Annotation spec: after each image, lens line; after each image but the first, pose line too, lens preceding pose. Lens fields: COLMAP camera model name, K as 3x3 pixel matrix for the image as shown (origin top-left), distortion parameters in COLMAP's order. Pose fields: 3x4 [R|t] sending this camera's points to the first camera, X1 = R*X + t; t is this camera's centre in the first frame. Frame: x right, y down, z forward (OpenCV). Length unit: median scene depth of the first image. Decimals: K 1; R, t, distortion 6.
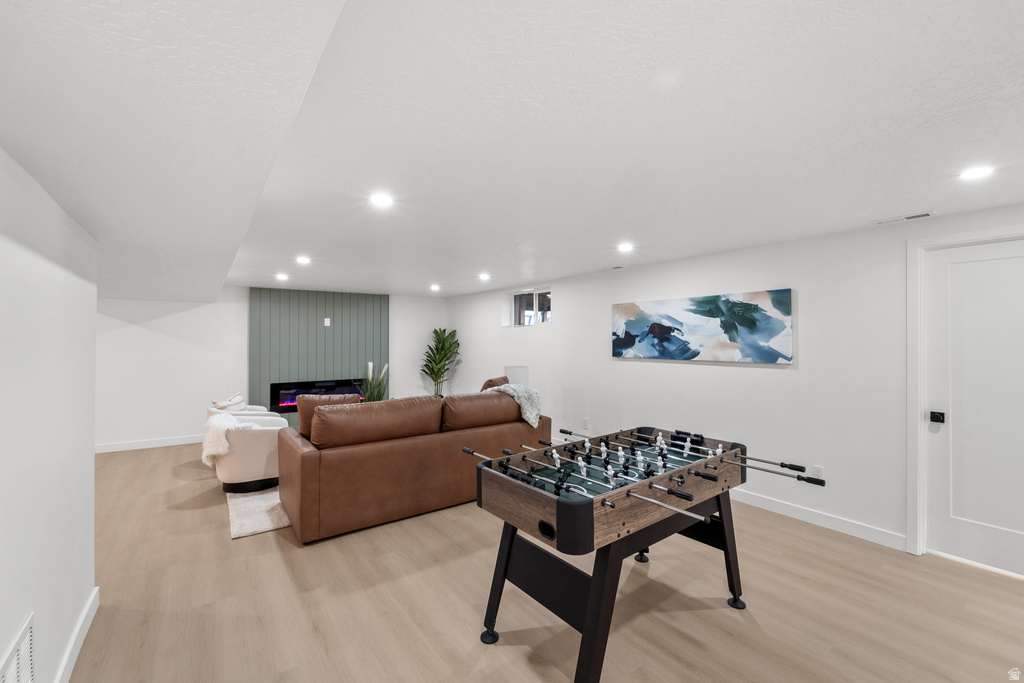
lens RADIAL K [[411.3, 0, 510.3], [0, 411.3, 342.0], [0, 0, 1]] dist [-0.000505, -0.000042]
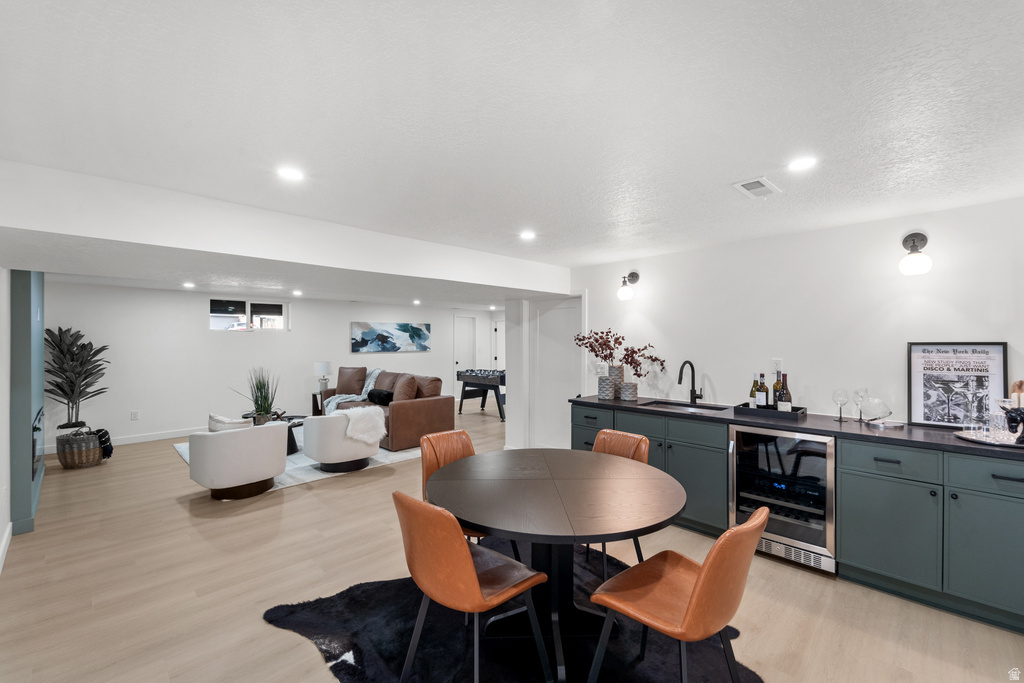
lens RADIAL K [[465.3, 0, 510.6], [0, 465.3, 337.8], [0, 0, 1]] dist [0.000202, 0.000003]
pose [[-0.137964, -0.005030, 0.990424, -2.097338], [0.000032, 0.999987, 0.005084, -0.041307], [-0.990437, 0.000733, -0.137962, 0.731615]]
